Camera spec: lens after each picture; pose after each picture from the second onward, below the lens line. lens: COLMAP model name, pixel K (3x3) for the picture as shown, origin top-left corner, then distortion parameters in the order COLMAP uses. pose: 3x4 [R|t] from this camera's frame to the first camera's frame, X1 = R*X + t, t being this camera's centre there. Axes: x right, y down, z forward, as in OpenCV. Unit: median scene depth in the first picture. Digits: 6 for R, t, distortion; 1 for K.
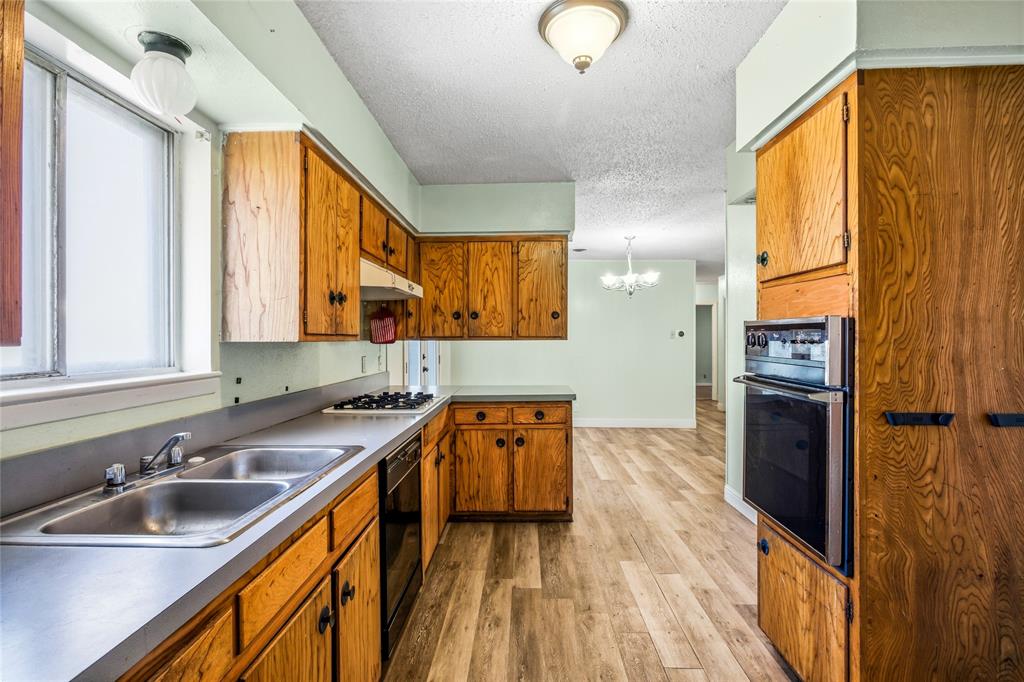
lens RADIAL K [[487.2, 0, 511.6], [0, 487.2, 339.4], [0, 0, 1]] dist [-0.006687, 0.001568]
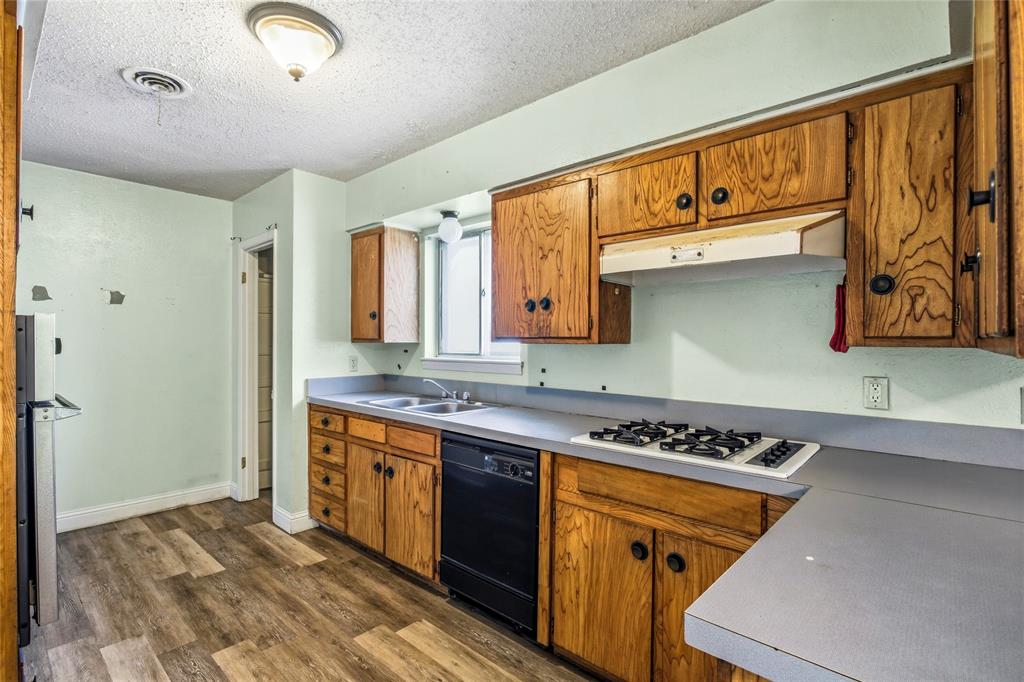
lens RADIAL K [[487.2, 0, 509.1], [0, 487.2, 343.6], [0, 0, 1]] dist [-0.006687, 0.001568]
pose [[-0.649088, 0.006557, -0.760685, 0.325653], [-0.001175, 0.999953, 0.009622, -0.004288], [0.760712, 0.007140, -0.649050, 1.030545]]
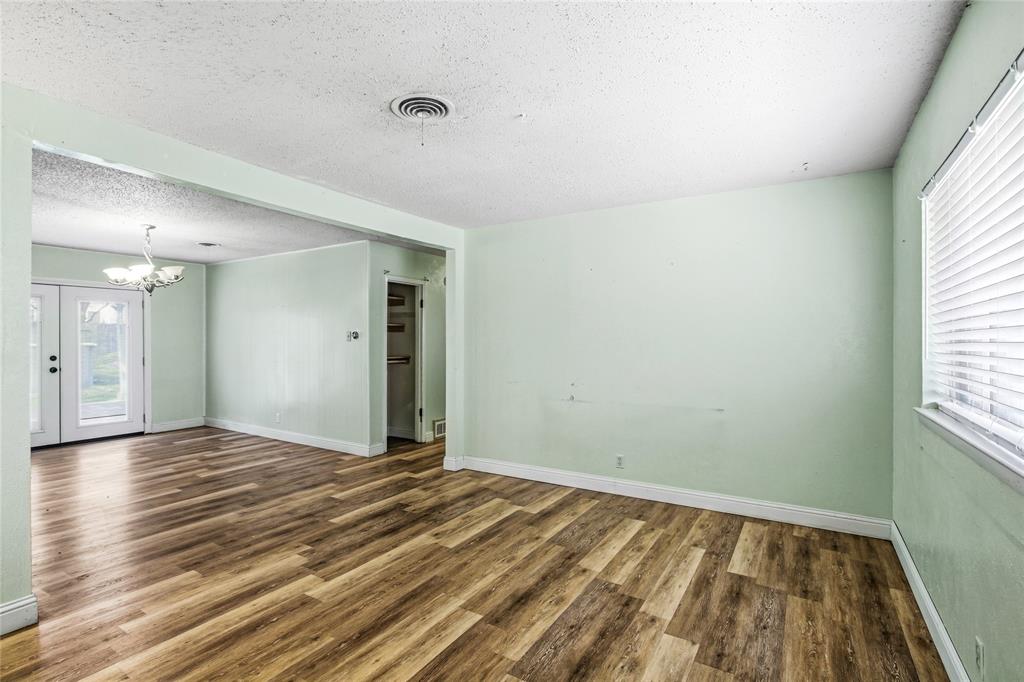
lens RADIAL K [[487.2, 0, 509.6], [0, 487.2, 339.7], [0, 0, 1]] dist [-0.006687, 0.001568]
pose [[0.866506, 0.001105, -0.499166, 1.958905], [-0.001250, 0.999999, 0.000044, -0.012242], [0.499166, 0.000586, 0.866506, 0.882871]]
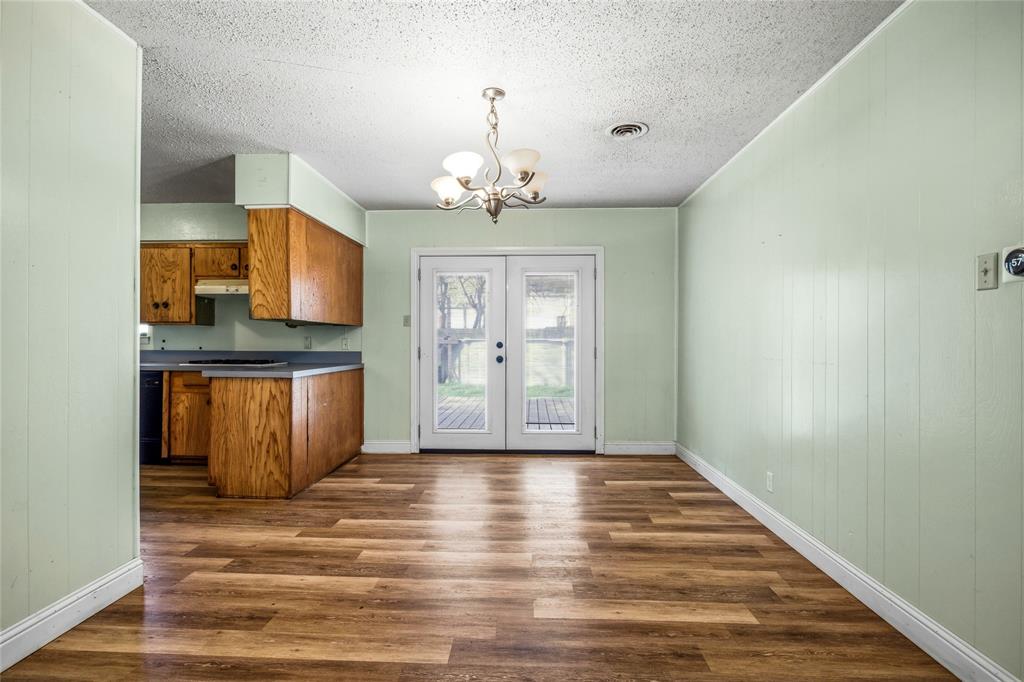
lens RADIAL K [[487.2, 0, 508.4], [0, 487.2, 342.5], [0, 0, 1]] dist [-0.006687, 0.001568]
pose [[-0.009147, 0.003175, -0.999953, 1.121706], [-0.003947, 0.999987, 0.003211, 0.043110], [0.999950, 0.003976, -0.009134, 1.597195]]
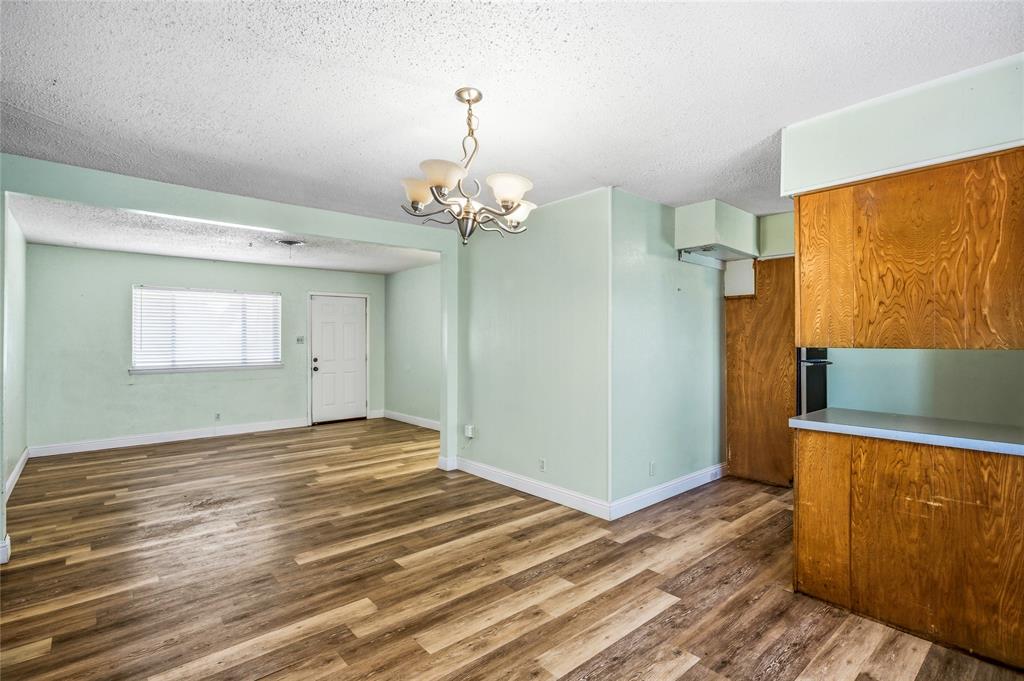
lens RADIAL K [[487.2, 0, 507.7], [0, 487.2, 339.8], [0, 0, 1]] dist [-0.006687, 0.001568]
pose [[-0.674997, 0.007246, 0.737785, -0.121635], [0.003013, 0.999971, -0.007065, -0.006237], [-0.737814, -0.002546, -0.674999, 1.954815]]
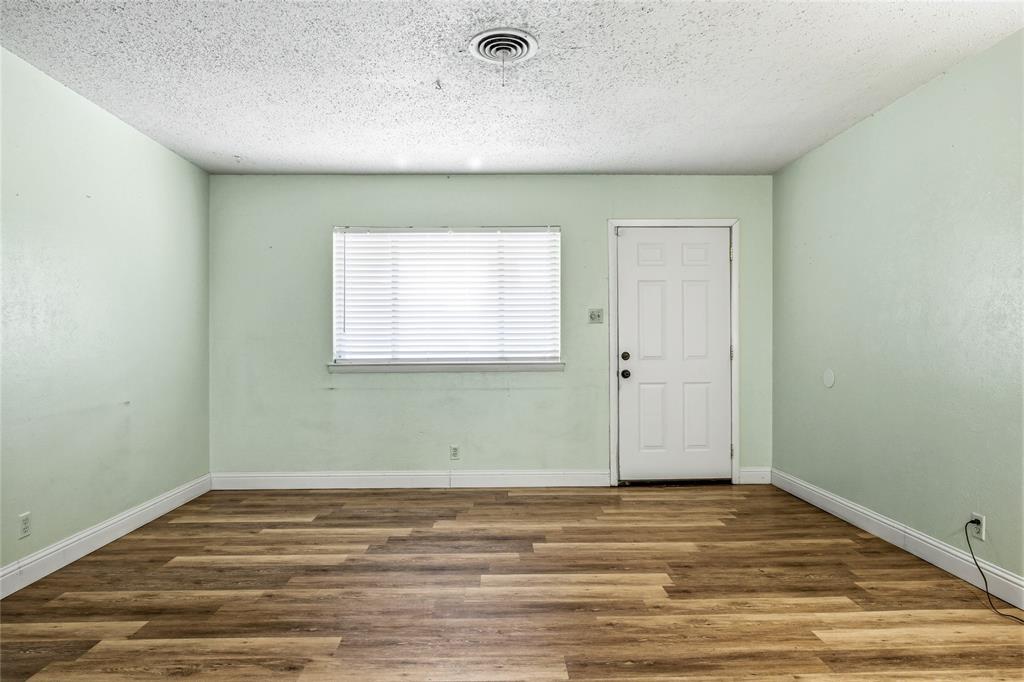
lens RADIAL K [[597.0, 0, 509.8], [0, 597.0, 344.5], [0, 0, 1]] dist [-0.005733, -0.000954]
pose [[-0.057935, 0.002067, 0.998318, 0.757253], [-0.000753, 0.999997, -0.002115, 0.043916], [-0.998320, -0.000874, -0.057933, 1.449321]]
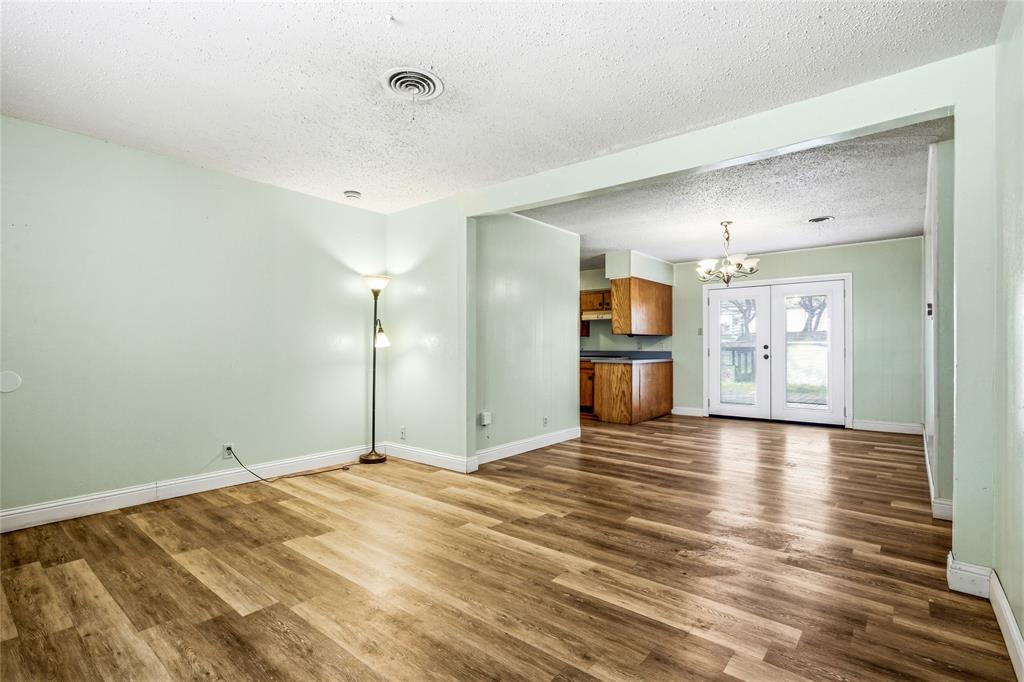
lens RADIAL K [[487.2, 0, 510.1], [0, 487.2, 343.9], [0, 0, 1]] dist [-0.006687, 0.001568]
pose [[-0.612408, -0.000141, -0.790542, 1.986716], [0.001593, 0.999998, -0.001412, 0.043378], [0.790540, -0.002124, -0.612407, 1.959419]]
